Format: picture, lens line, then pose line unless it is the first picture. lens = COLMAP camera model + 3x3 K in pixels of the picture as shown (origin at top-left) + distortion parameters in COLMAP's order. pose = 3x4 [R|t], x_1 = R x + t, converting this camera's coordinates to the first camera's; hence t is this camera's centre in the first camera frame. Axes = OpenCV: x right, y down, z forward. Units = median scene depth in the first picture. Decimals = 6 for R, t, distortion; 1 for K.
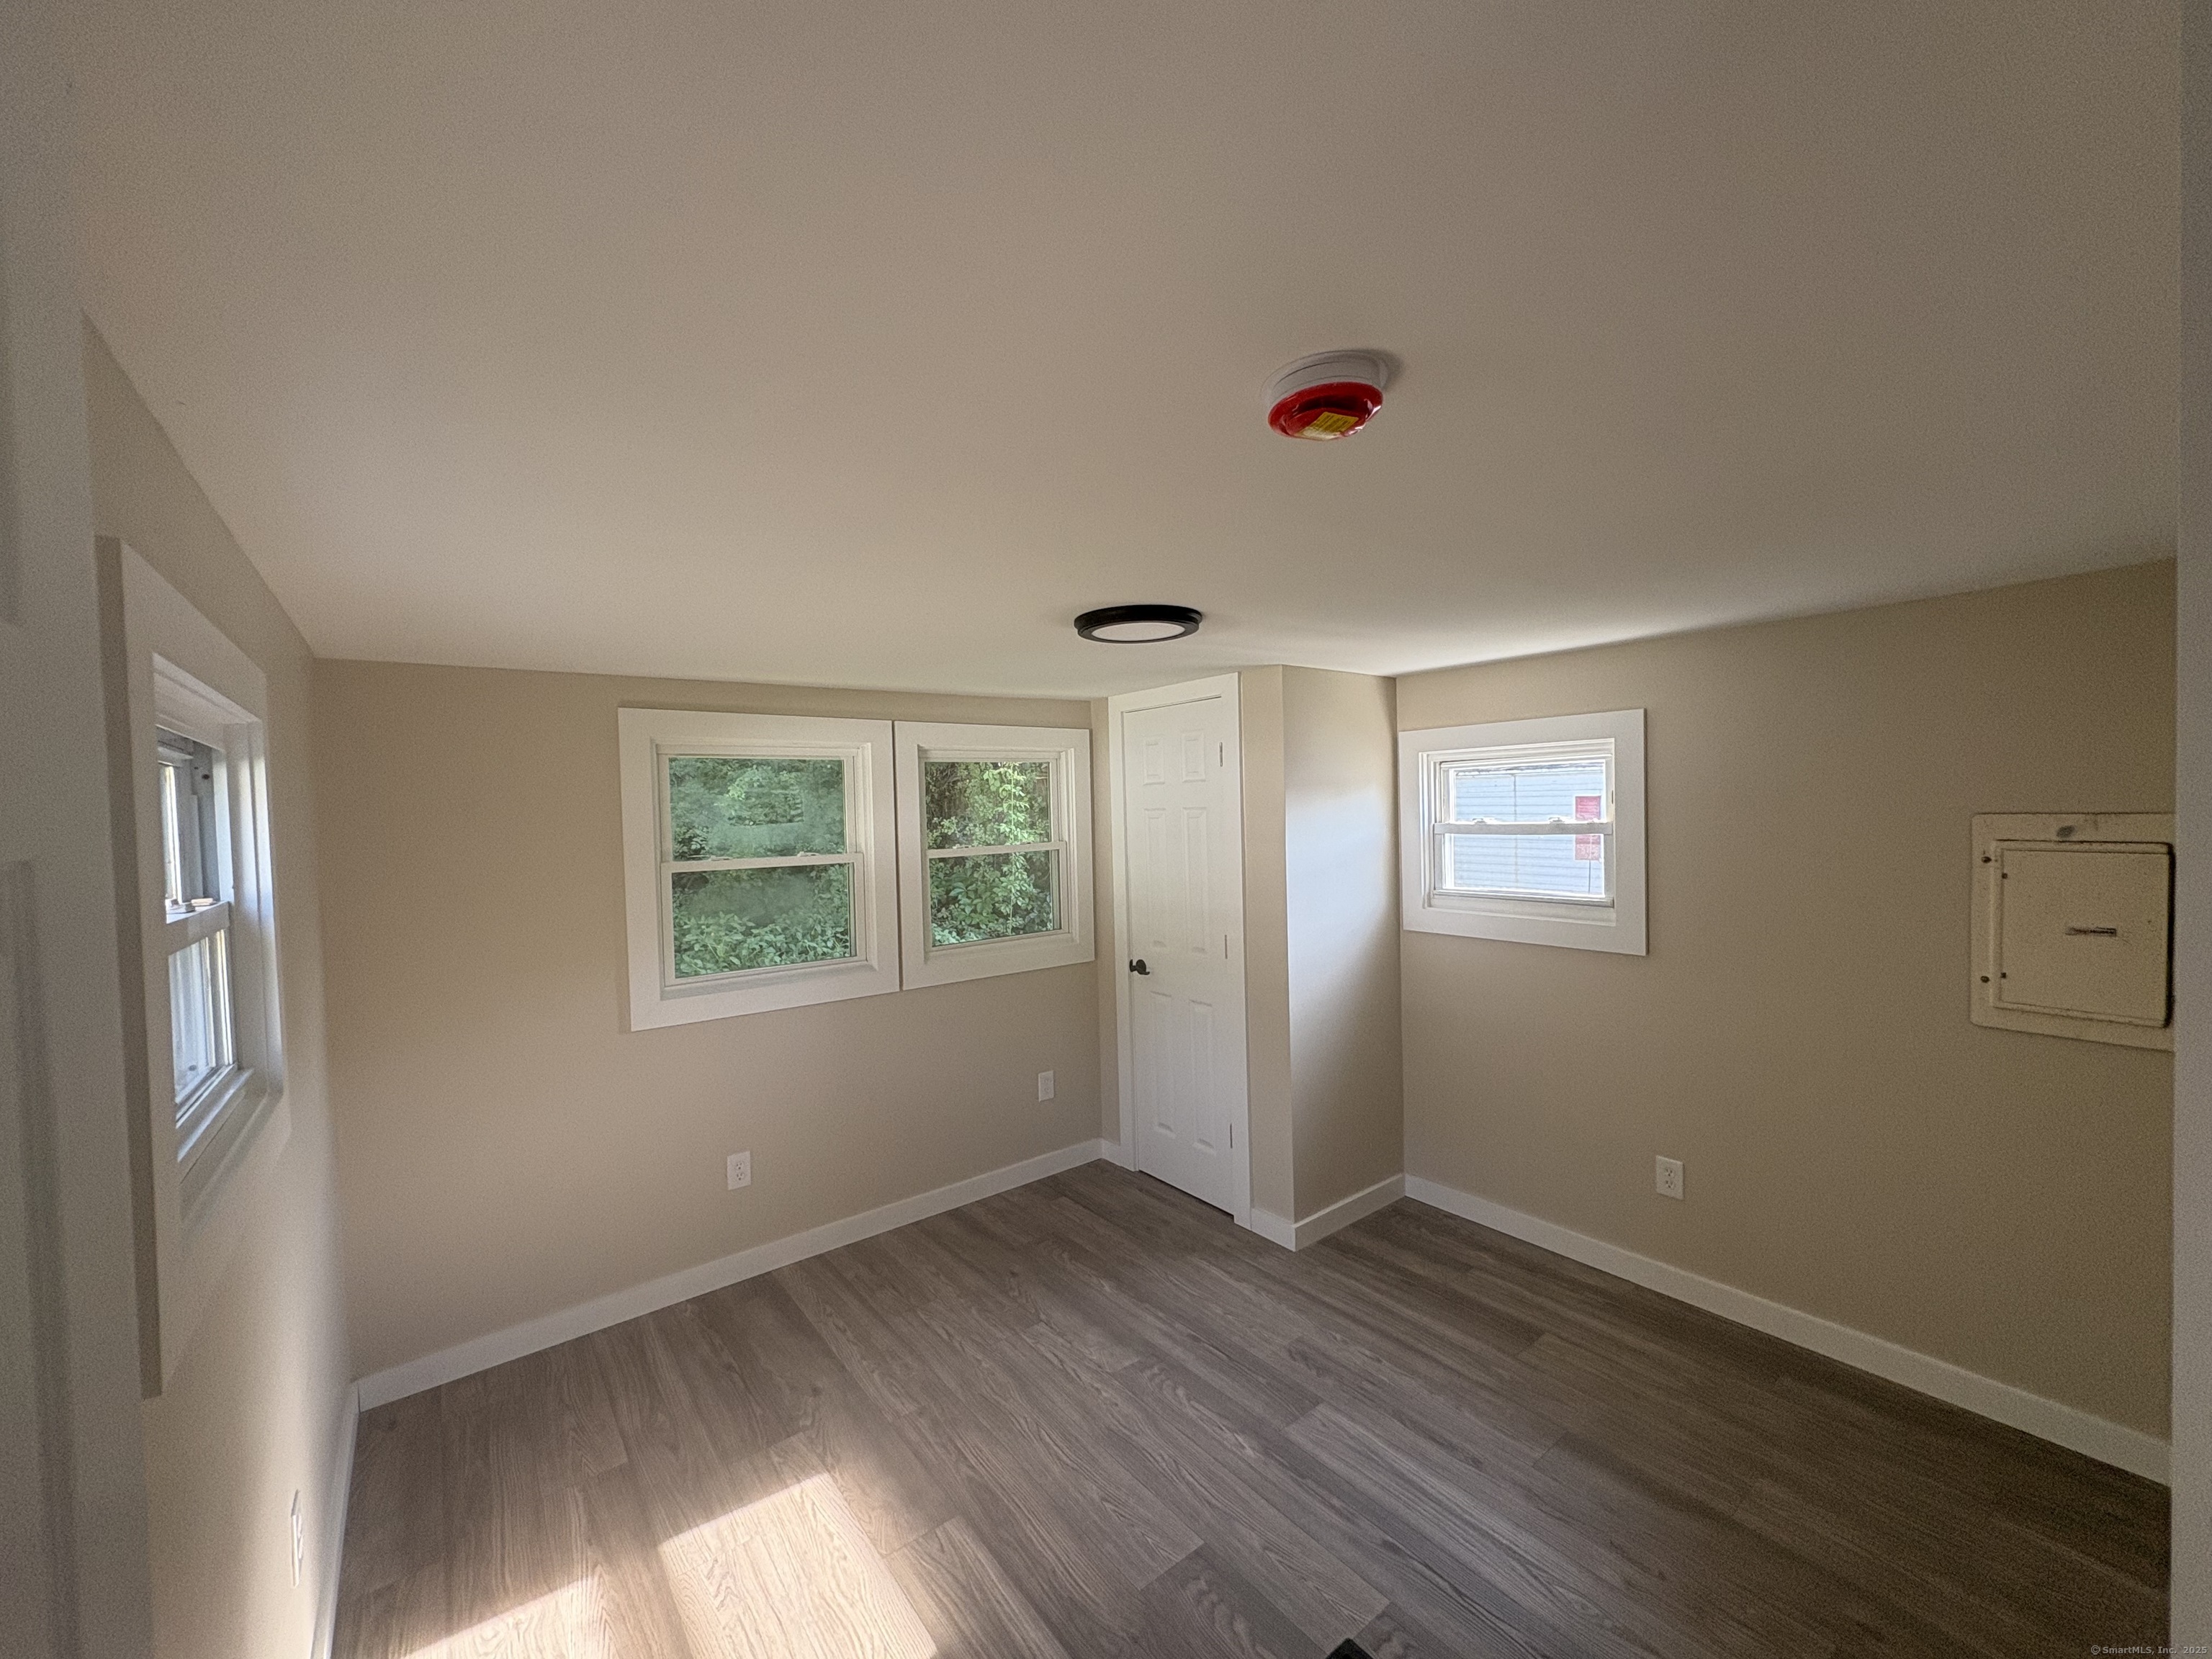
lens RADIAL K [[881.2, 0, 1114.9], [0, 881.2, 843.8], [0, 0, 1]] dist [0.003304, -0.000141]
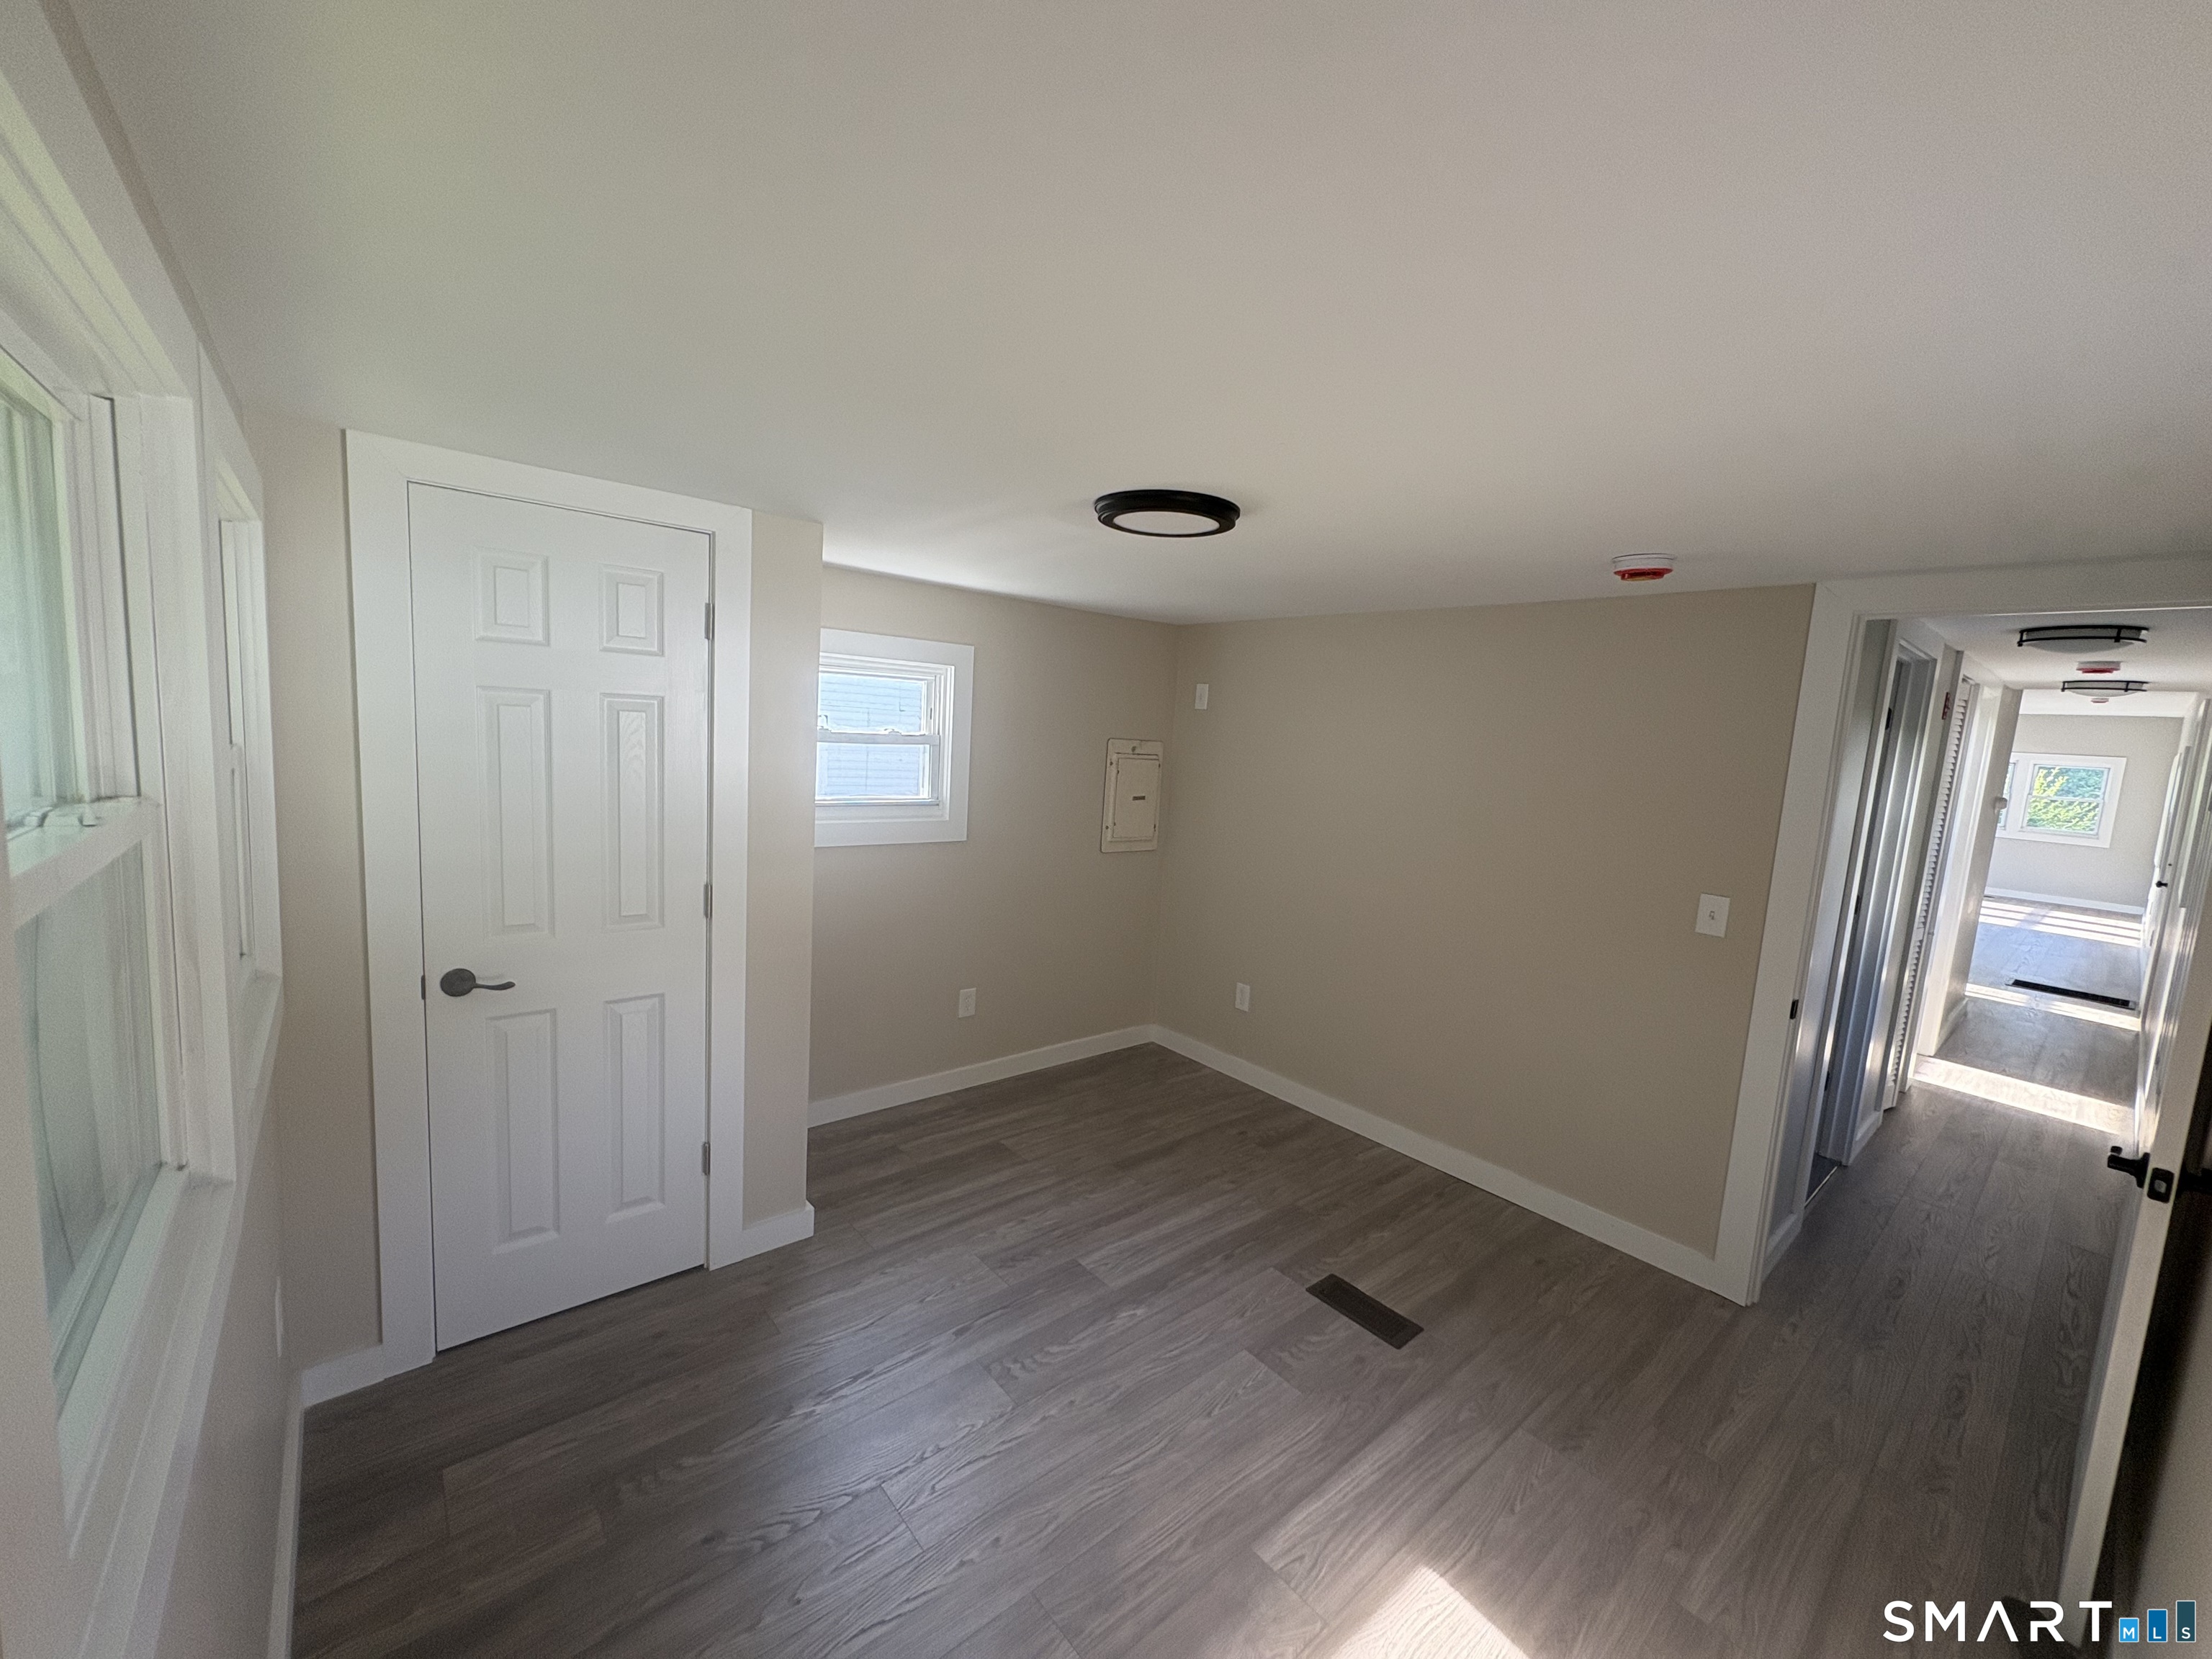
lens RADIAL K [[881.2, 0, 1107.6], [0, 881.2, 829.3], [0, 0, 1]] dist [0.003304, -0.000141]
pose [[-0.044649, -0.092128, 0.994746, -0.821631], [-0.018275, 0.995647, 0.091391, -0.012766], [-0.998836, -0.014098, -0.046139, 1.014289]]
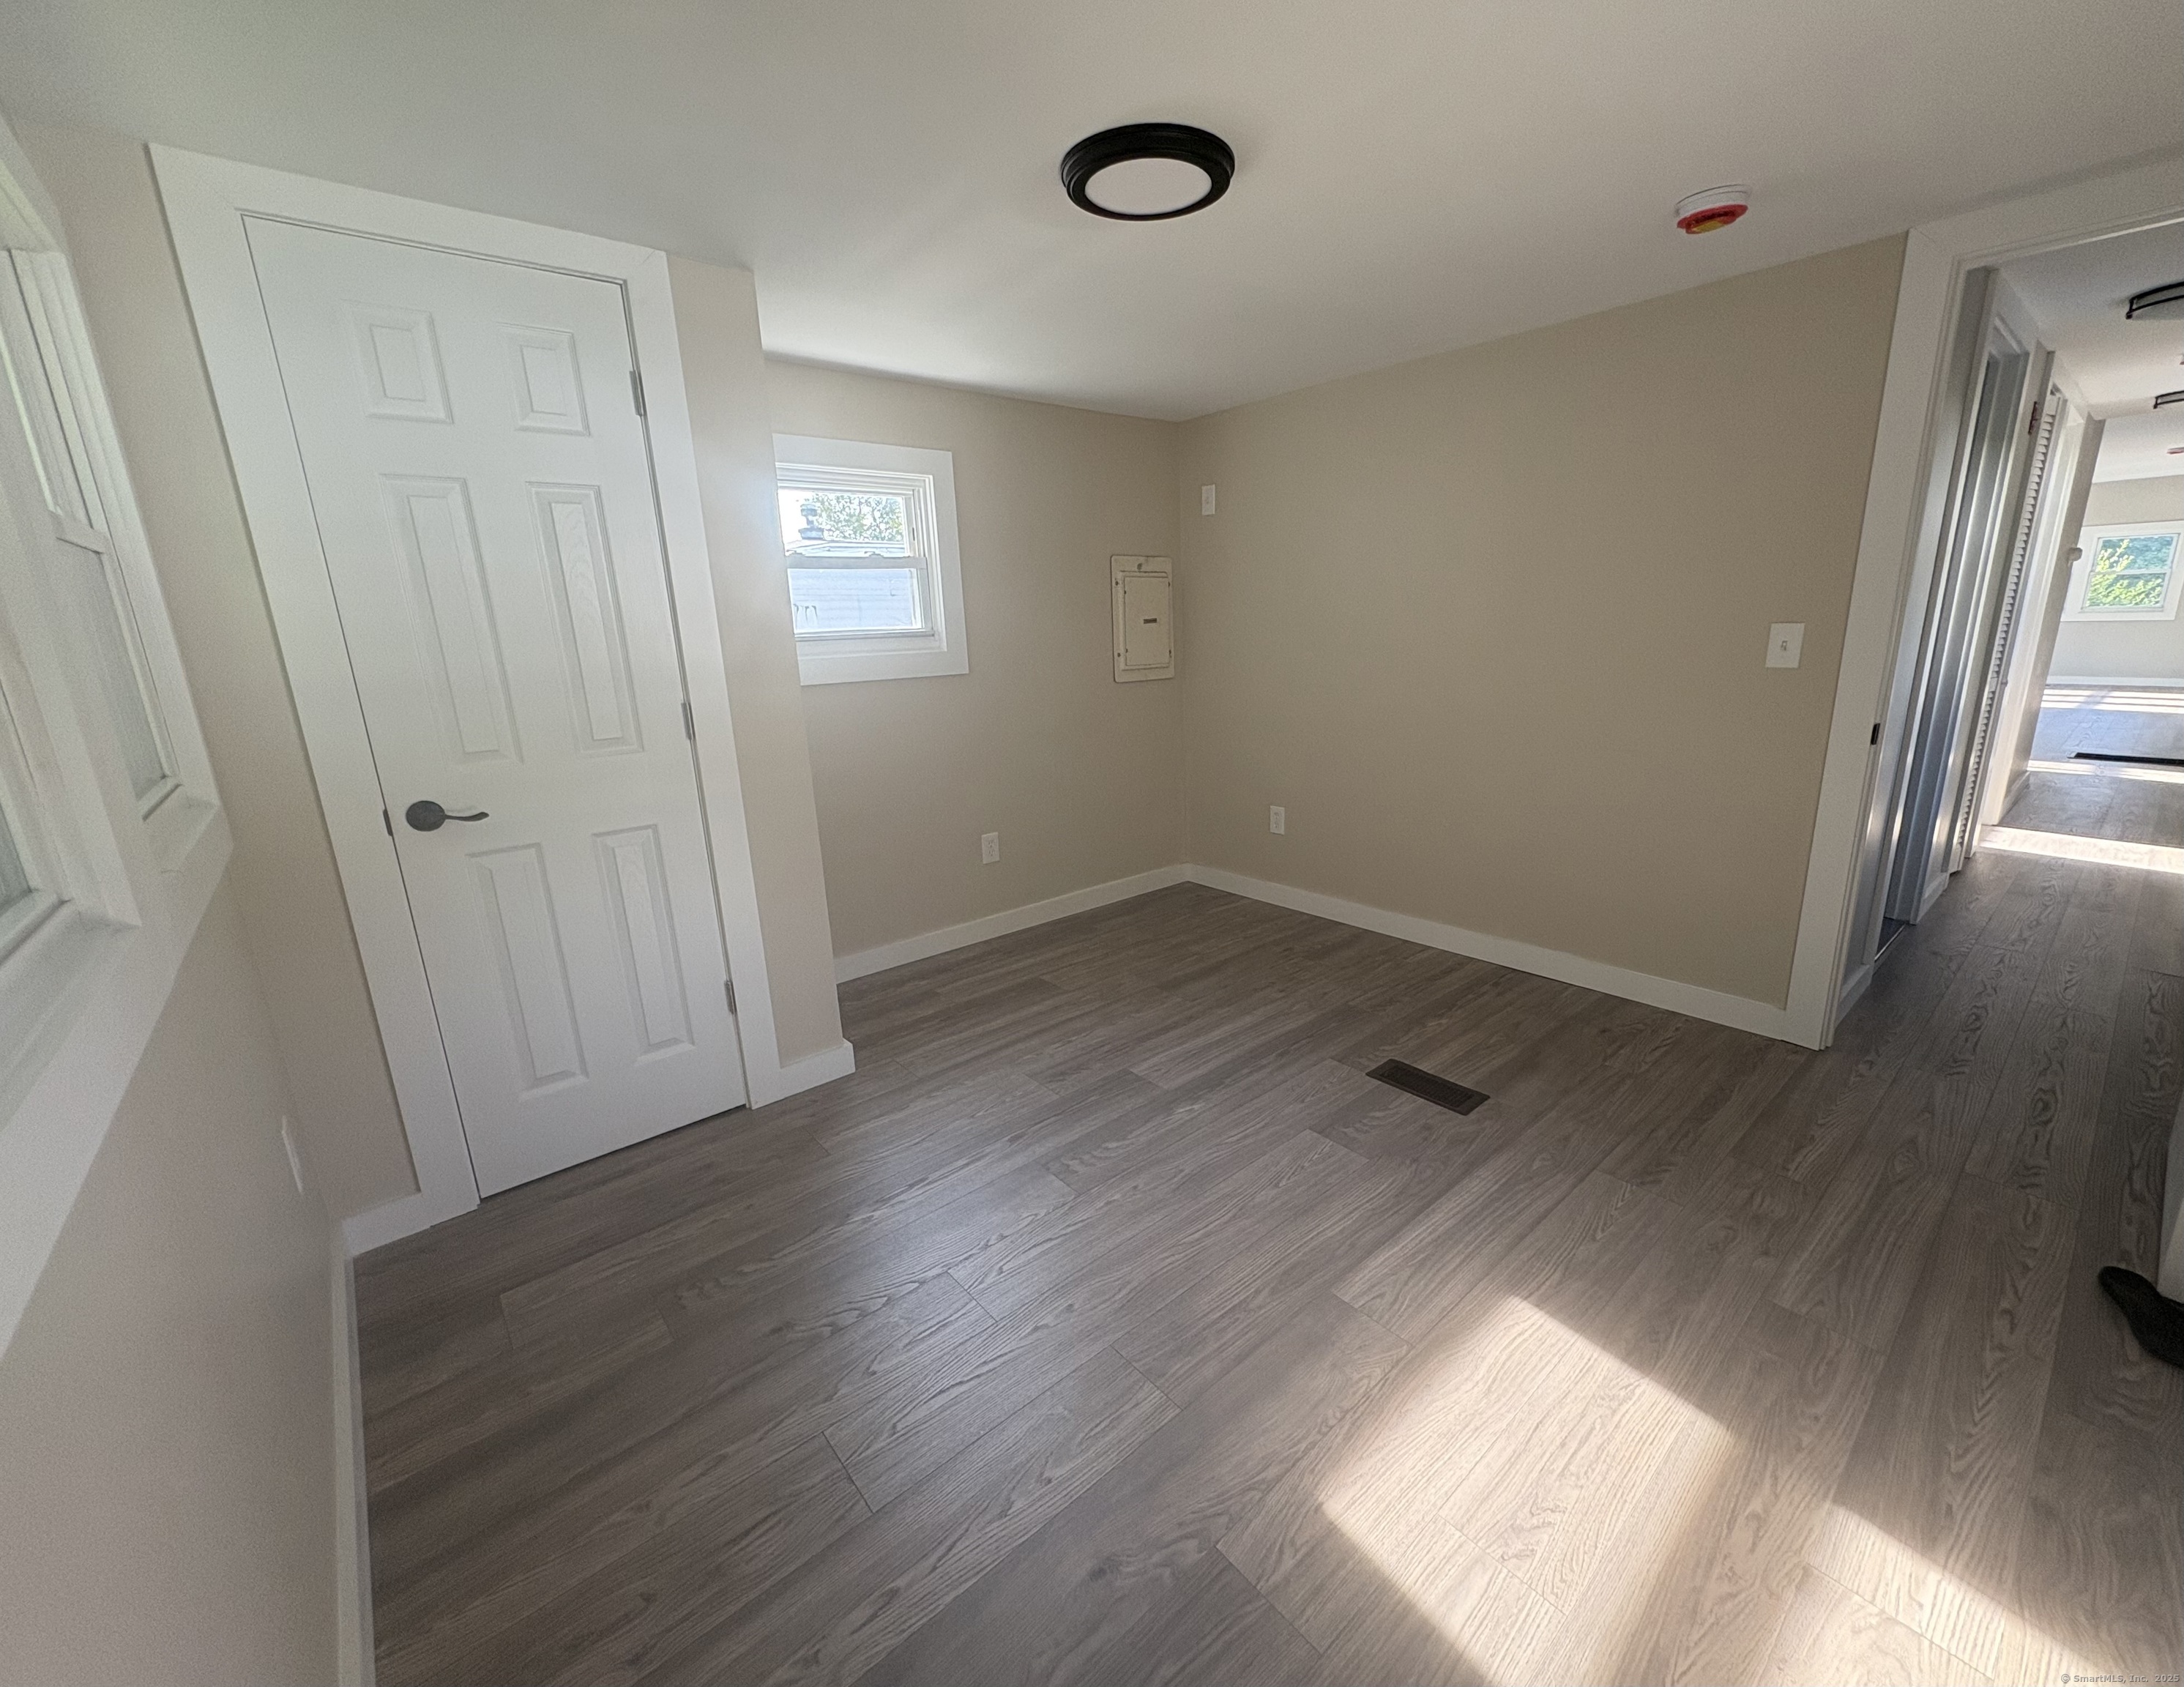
lens RADIAL K [[899.1, 0, 1126.9], [0, 899.1, 843.6], [0, 0, 1]] dist [0.003152, -0.000166]
pose [[-0.056032, -0.214593, 0.975095, -0.776980], [0.076179, 0.972864, 0.218479, 0.121492], [-0.995519, 0.086523, -0.038164, 1.013544]]
